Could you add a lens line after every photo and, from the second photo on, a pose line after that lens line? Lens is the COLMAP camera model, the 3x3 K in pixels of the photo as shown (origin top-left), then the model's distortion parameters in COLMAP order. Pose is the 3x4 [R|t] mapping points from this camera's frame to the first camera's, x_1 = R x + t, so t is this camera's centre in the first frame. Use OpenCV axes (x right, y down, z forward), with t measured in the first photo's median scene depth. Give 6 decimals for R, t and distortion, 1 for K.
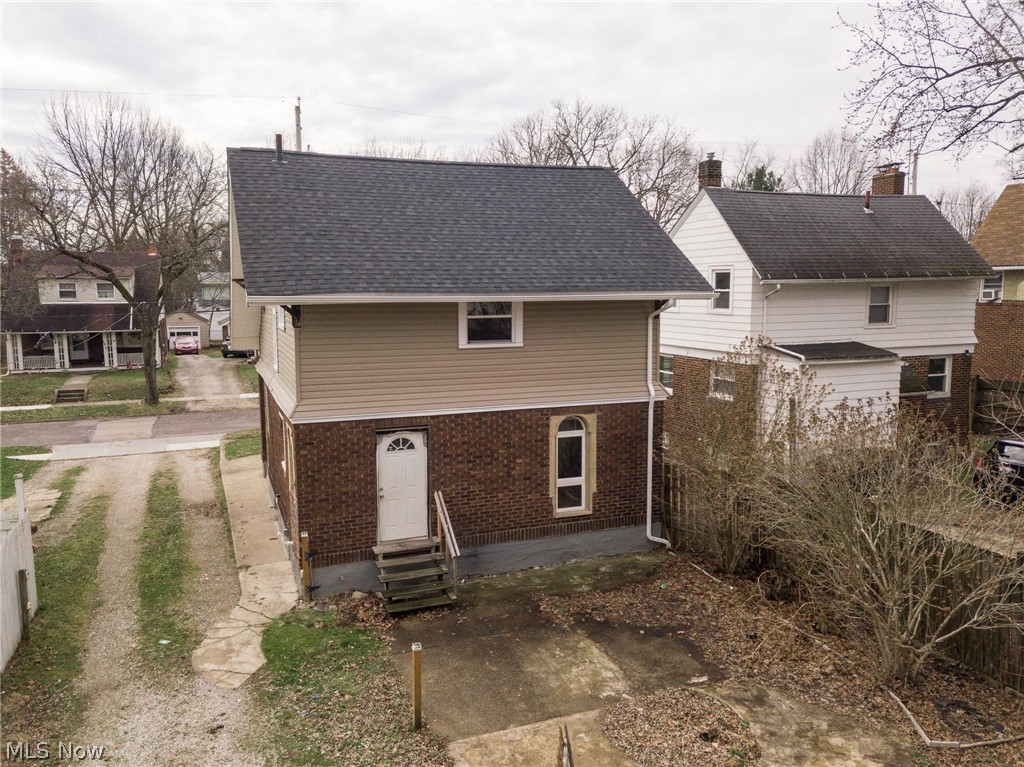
lens RADIAL K [[780.2, 0, 506.6], [0, 780.2, 386.4], [0, 0, 1]] dist [0.039413, -0.014734]
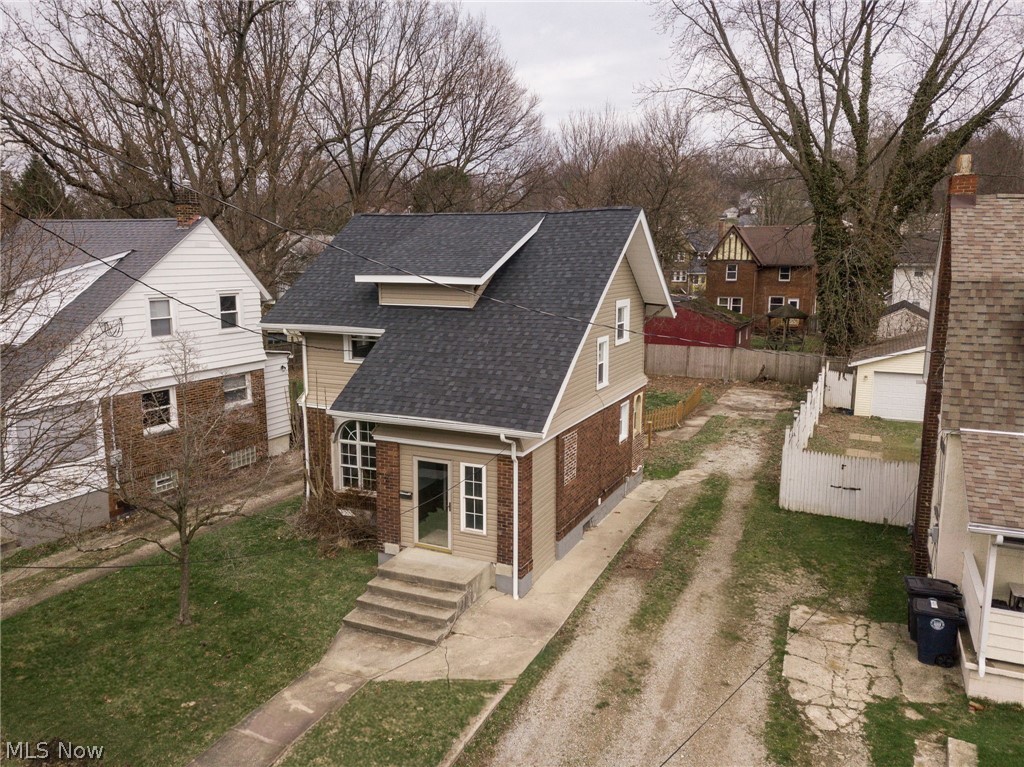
lens RADIAL K [[780.2, 0, 508.3], [0, 780.2, 385.8], [0, 0, 1]] dist [0.039413, -0.014734]
pose [[-0.700730, -0.110176, 0.704868, -1.153369], [0.092619, 0.965593, 0.243005, -0.364234], [-0.707389, 0.235565, -0.666415, 2.120432]]
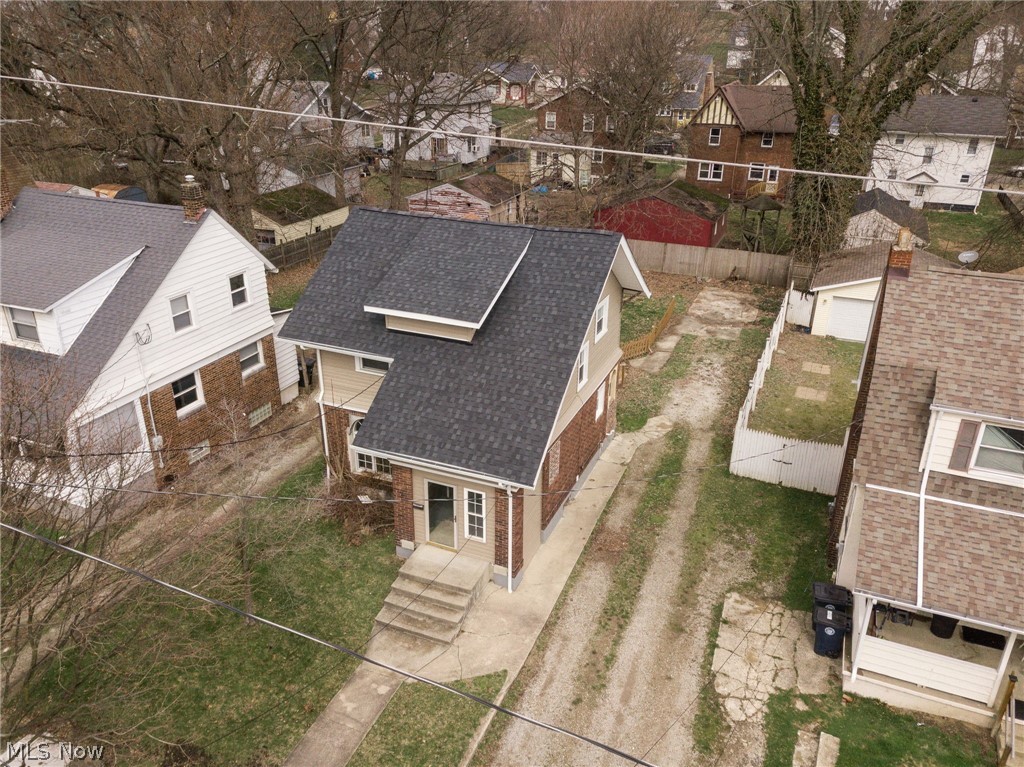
lens RADIAL K [[780.2, 0, 508.9], [0, 780.2, 389.6], [0, 0, 1]] dist [0.039413, -0.014734]
pose [[-0.721556, -0.278585, 0.633835, -1.192598], [0.085288, 0.872739, 0.480680, -0.761252], [-0.687083, 0.400896, -0.605970, 2.145870]]
